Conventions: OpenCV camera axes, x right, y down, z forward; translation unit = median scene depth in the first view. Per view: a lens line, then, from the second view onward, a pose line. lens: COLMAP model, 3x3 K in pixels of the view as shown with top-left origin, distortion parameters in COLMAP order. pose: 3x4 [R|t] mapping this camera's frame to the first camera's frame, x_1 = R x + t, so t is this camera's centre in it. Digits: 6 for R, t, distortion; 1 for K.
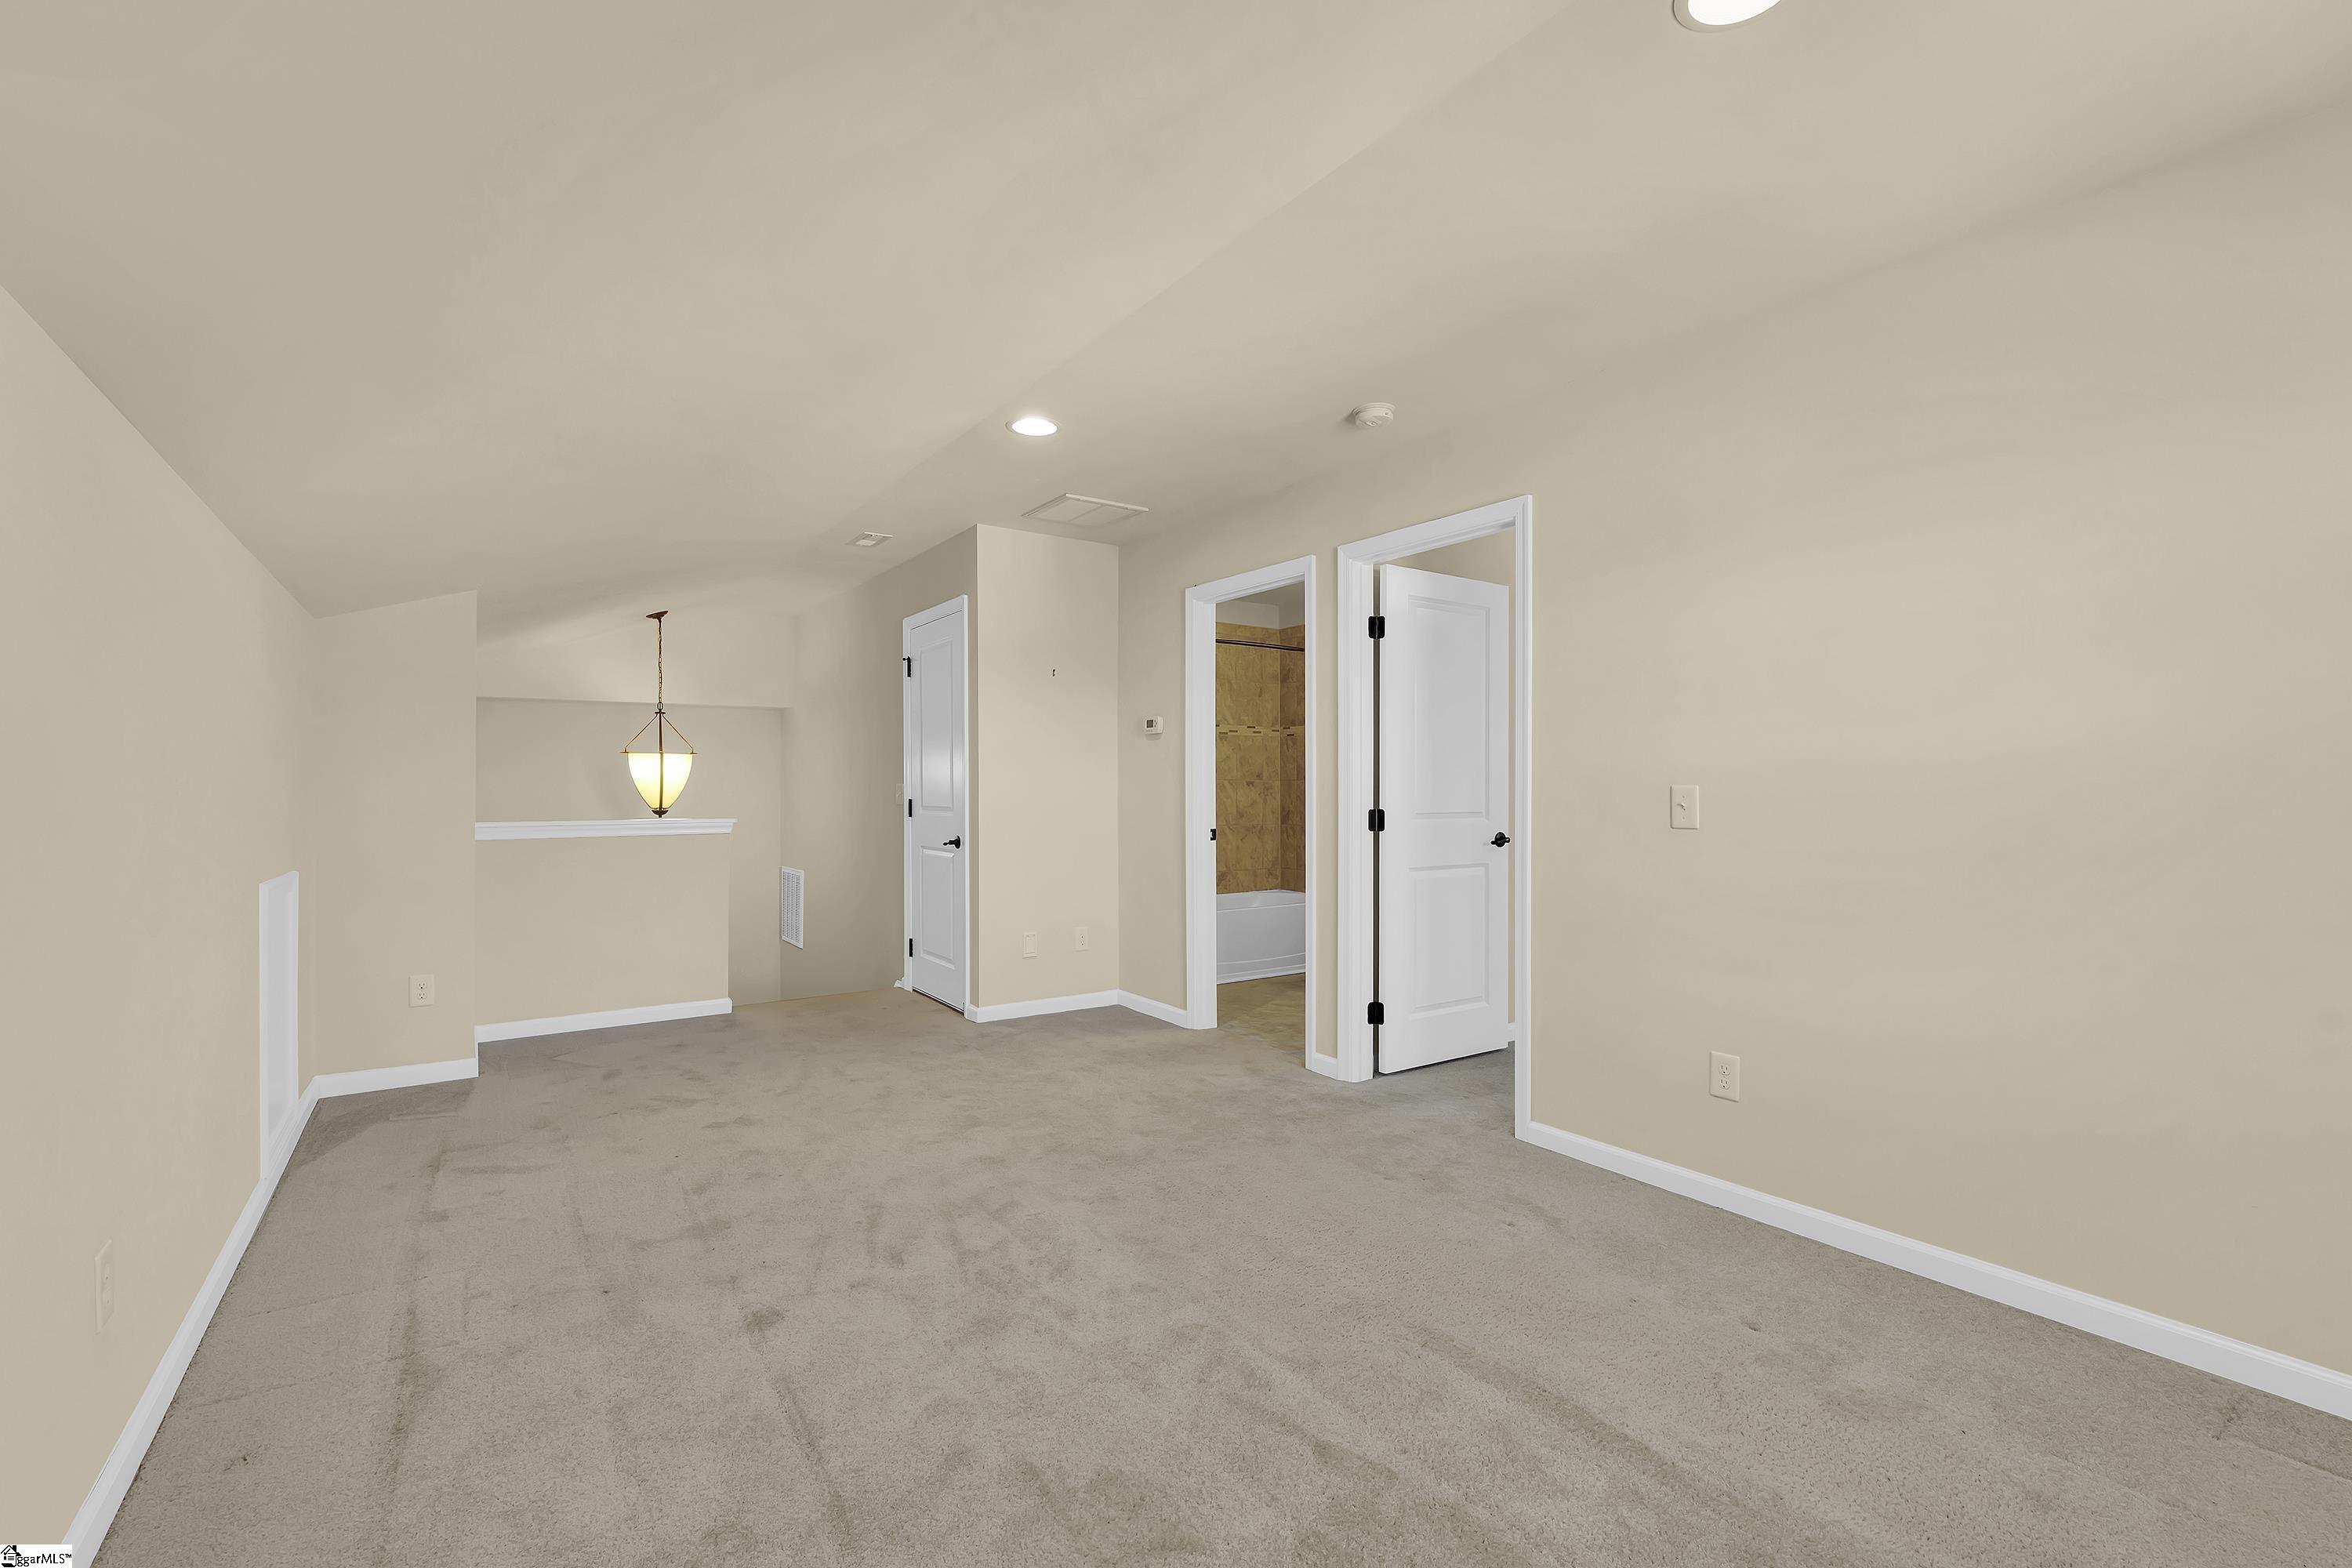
lens RADIAL K [[1029.9, 0, 1180.3], [0, 1029.9, 791.7], [0, 0, 1]] dist [0.002415, 0.000179]
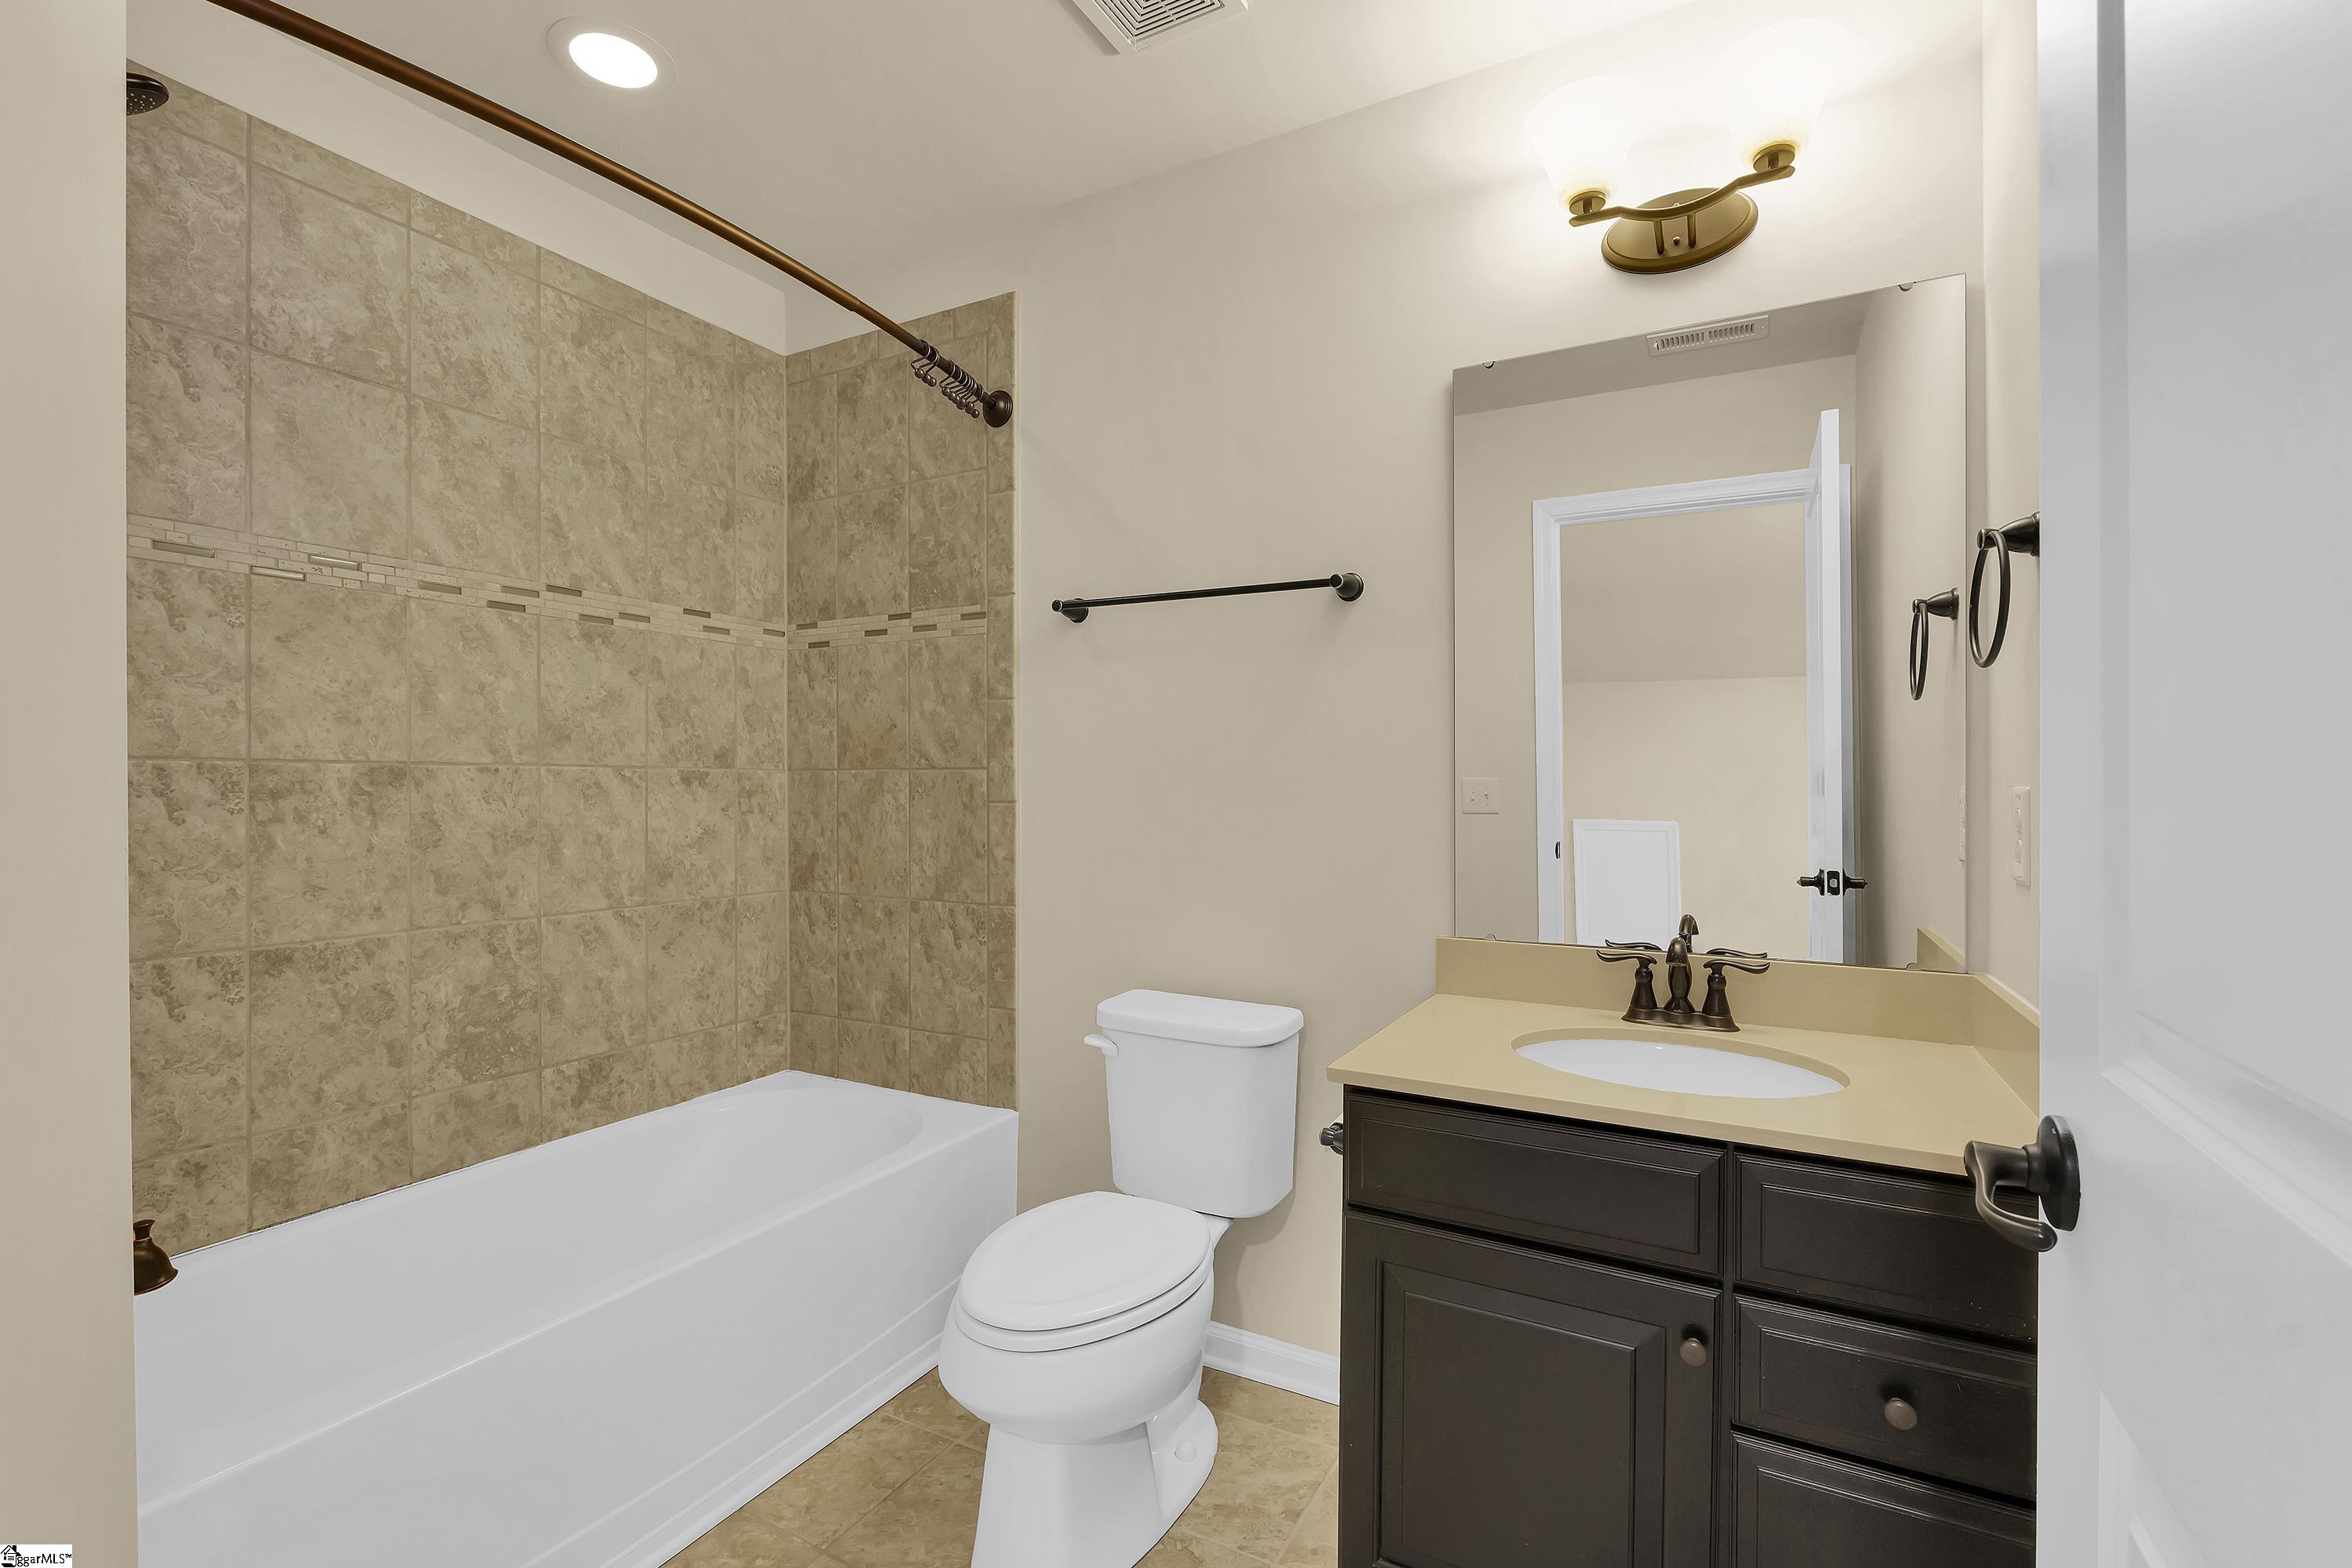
lens RADIAL K [[1029.9, 0, 1180.9], [0, 1029.9, 804.3], [0, 0, 1]] dist [0.002415, 0.000179]
pose [[0.893985, -0.001611, 0.448093, 0.058670], [-0.003347, 0.999942, 0.010271, -0.003455], [-0.448084, -0.010681, 0.893928, 0.619677]]
